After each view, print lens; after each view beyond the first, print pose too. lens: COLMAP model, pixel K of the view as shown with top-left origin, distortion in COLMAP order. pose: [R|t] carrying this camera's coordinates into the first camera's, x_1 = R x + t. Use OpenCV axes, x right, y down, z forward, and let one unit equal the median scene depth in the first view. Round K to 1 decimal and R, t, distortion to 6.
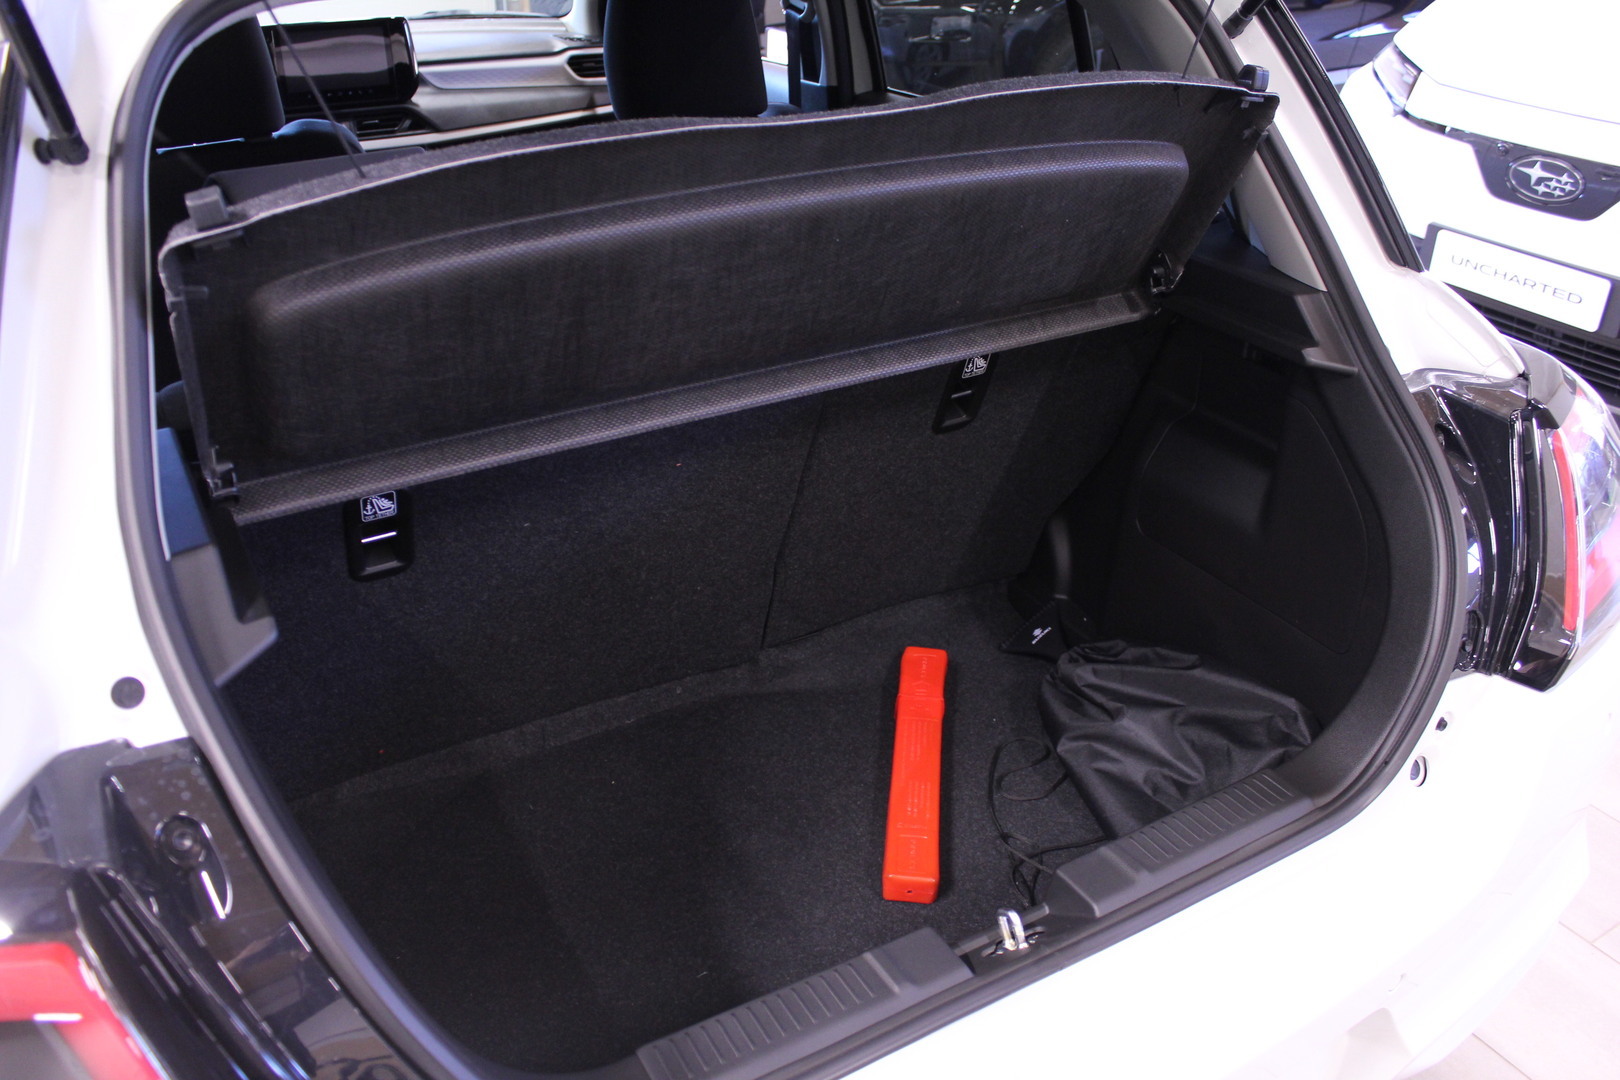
lens RADIAL K [[1343.4, 0, 810.4], [0, 1343.4, 516.5], [0, 0, 1]] dist [-0.165267, 0.183165]
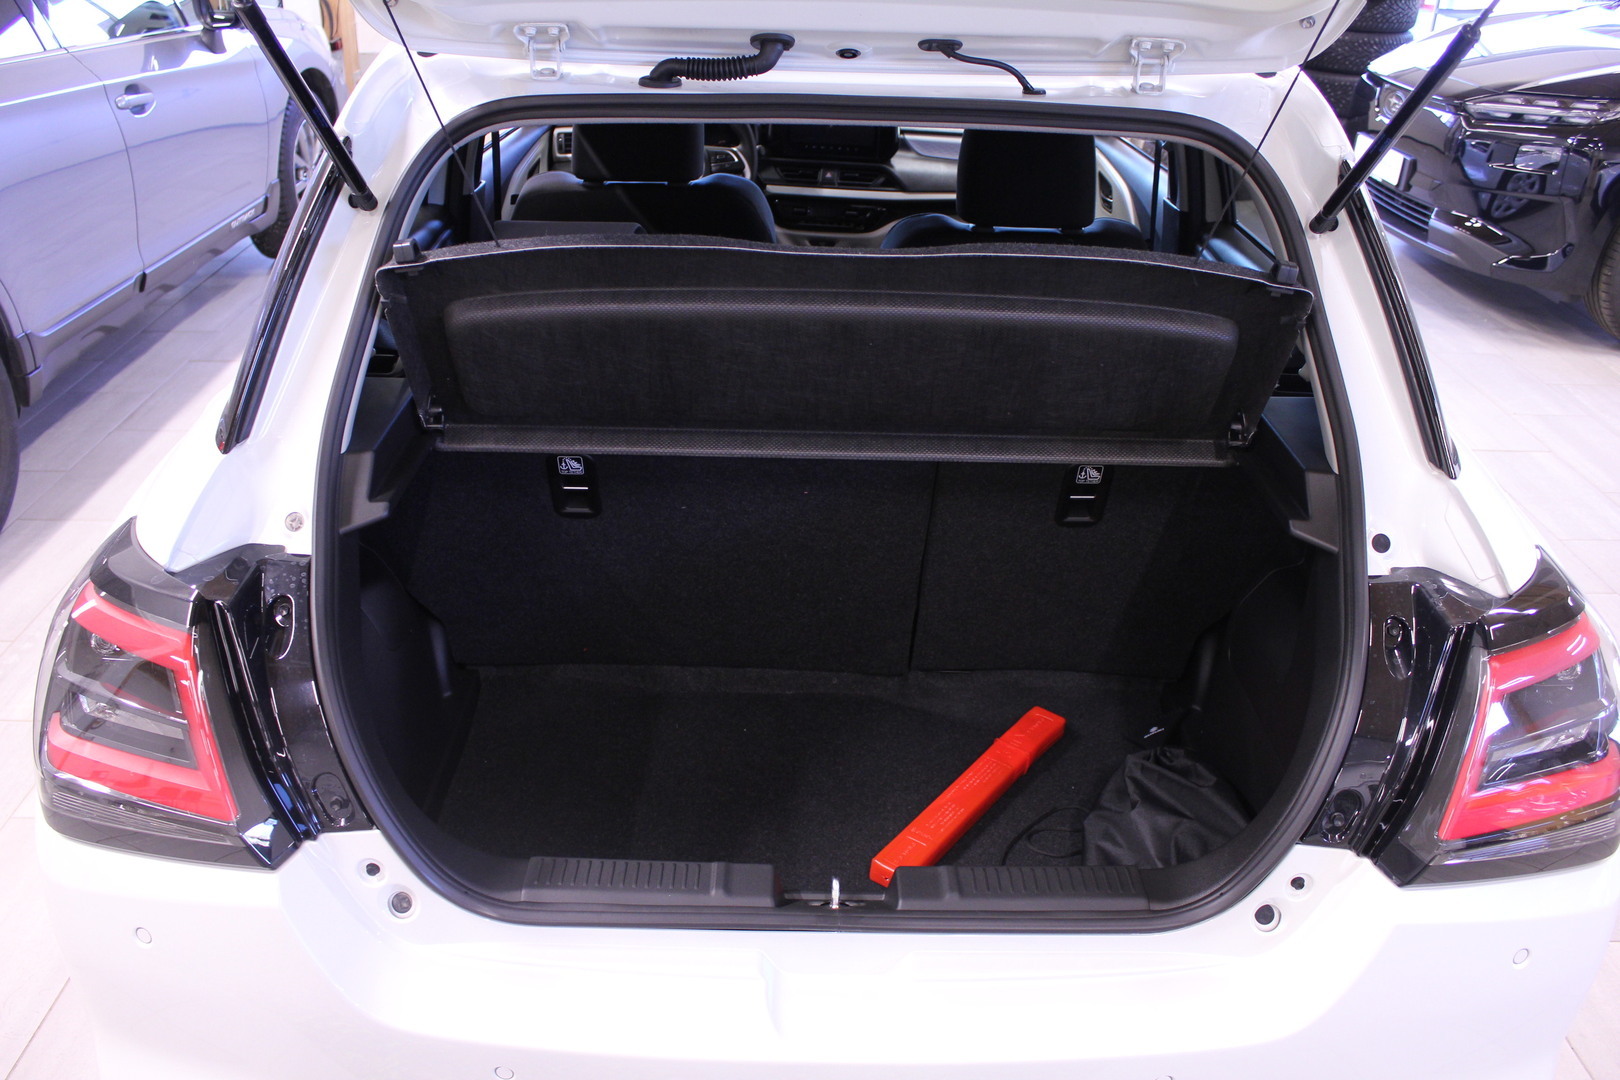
lens RADIAL K [[1343.4, 0, 810.4], [0, 1343.4, 516.5], [0, 0, 1]] dist [-0.165267, 0.183165]
pose [[0.869139, 0.242862, -0.430830, 0.527603], [-0.256384, 0.966186, 0.027427, -0.060165], [0.422923, 0.086620, 0.902016, -0.174170]]
